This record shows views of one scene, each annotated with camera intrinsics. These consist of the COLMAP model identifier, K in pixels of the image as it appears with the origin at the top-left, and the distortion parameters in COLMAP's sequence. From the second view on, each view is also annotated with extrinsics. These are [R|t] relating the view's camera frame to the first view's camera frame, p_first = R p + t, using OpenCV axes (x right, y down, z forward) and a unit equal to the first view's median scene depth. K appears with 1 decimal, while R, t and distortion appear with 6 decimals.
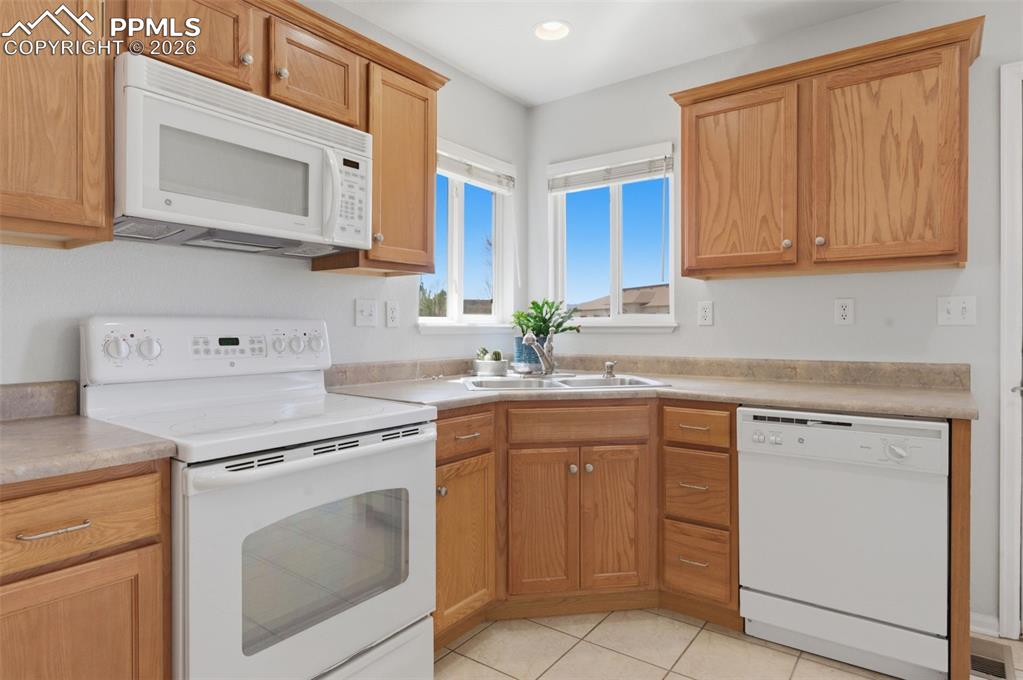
lens RADIAL K [[578.0, 0, 513.9], [0, 578.0, 331.1], [0, 0, 1]] dist [-0.007357, 0.001332]
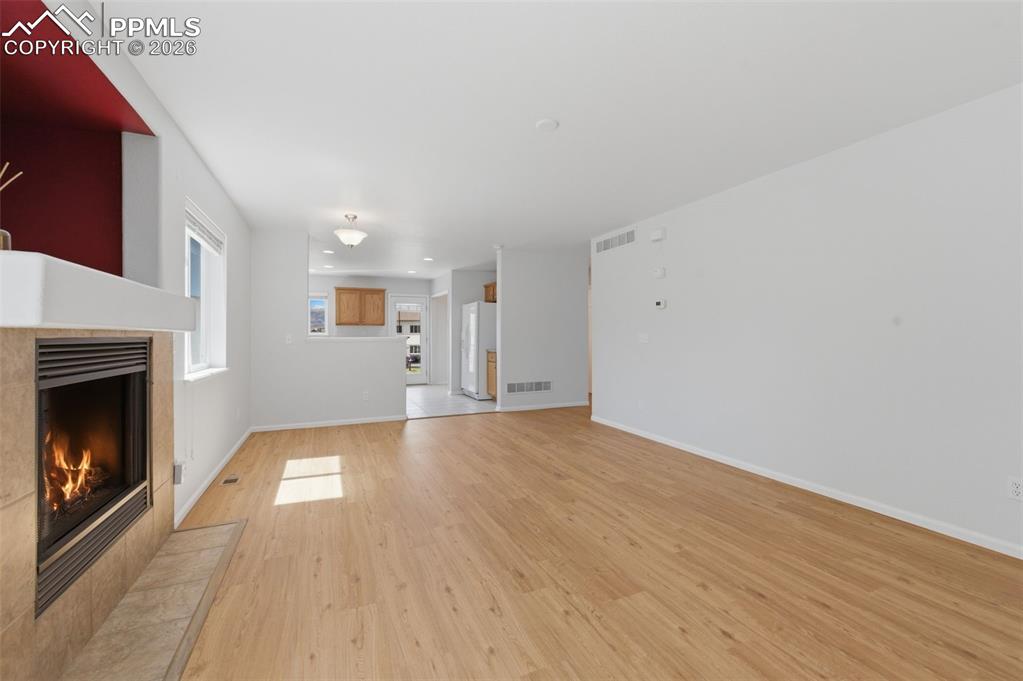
lens RADIAL K [[418.9, 0, 512.0], [0, 418.9, 333.4], [0, 0, 1]] dist [0.008788, 0.000061]
pose [[0.504689, 0.001094, 0.863300, -2.374596], [0.010751, 0.999914, -0.007552, 0.019298], [-0.863234, 0.013093, 0.504634, -2.424113]]
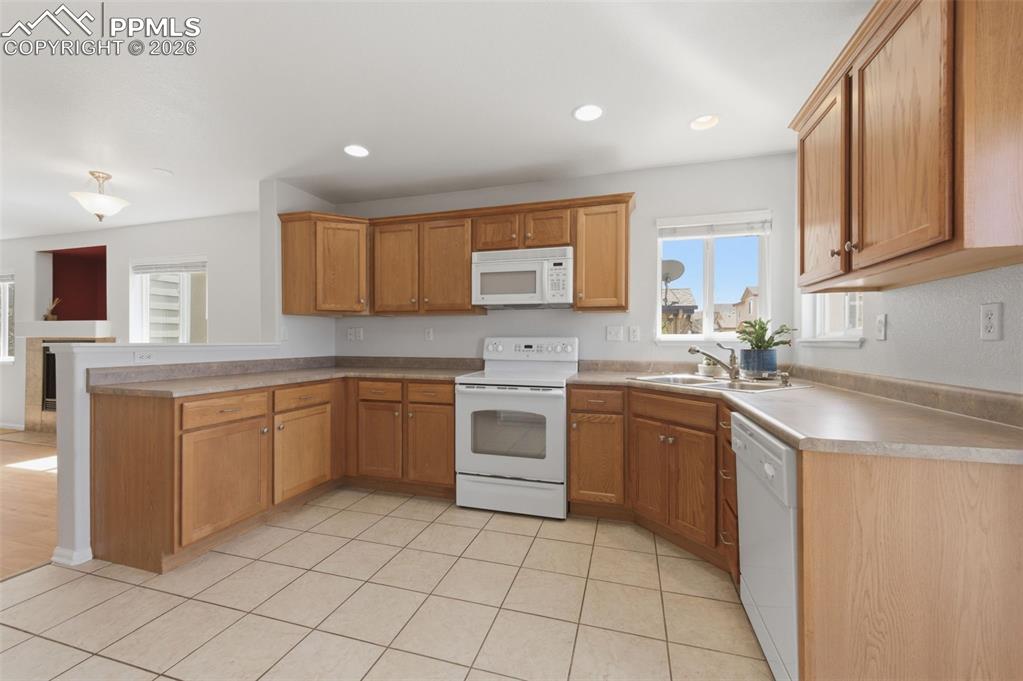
lens RADIAL K [[412.8, 0, 511.5], [0, 412.8, 340.5], [0, 0, 1]] dist [0.007421, 0.000021]
pose [[0.333665, 0.002377, -0.942689, 1.002493], [-0.009056, 0.999959, -0.000685, -0.005035], [0.942648, 0.008766, 0.333673, 0.301415]]
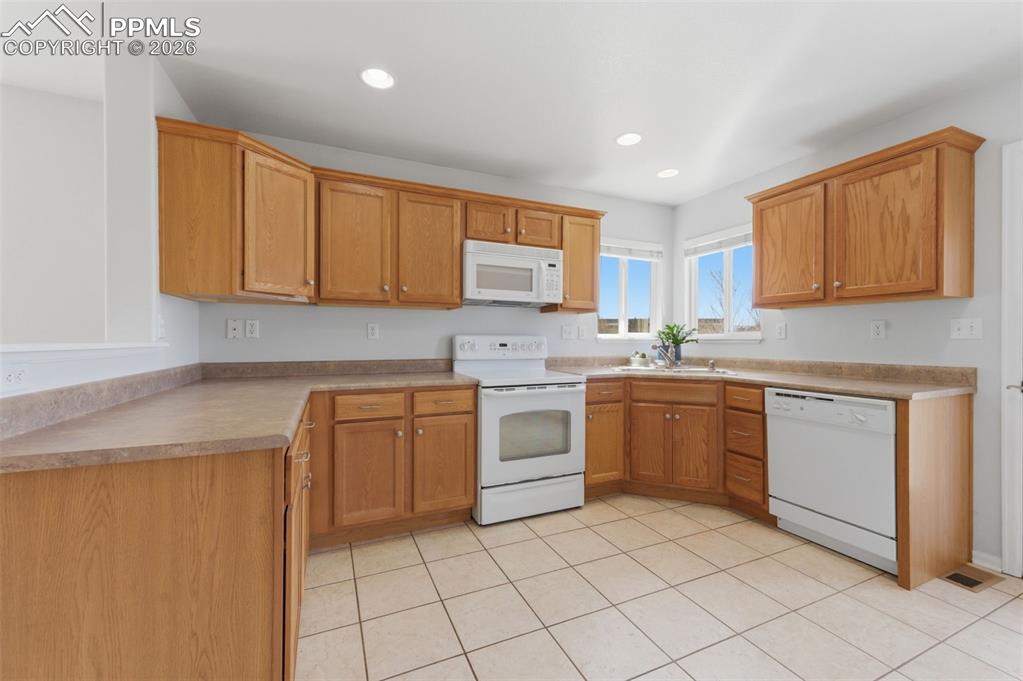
lens RADIAL K [[412.8, 0, 511.5], [0, 412.8, 340.5], [0, 0, 1]] dist [0.007421, 0.000021]
pose [[0.870188, 0.004287, -0.492702, 0.332166], [-0.006713, 0.999972, -0.003155, 0.003780], [0.492675, 0.006053, 0.870193, -0.414062]]
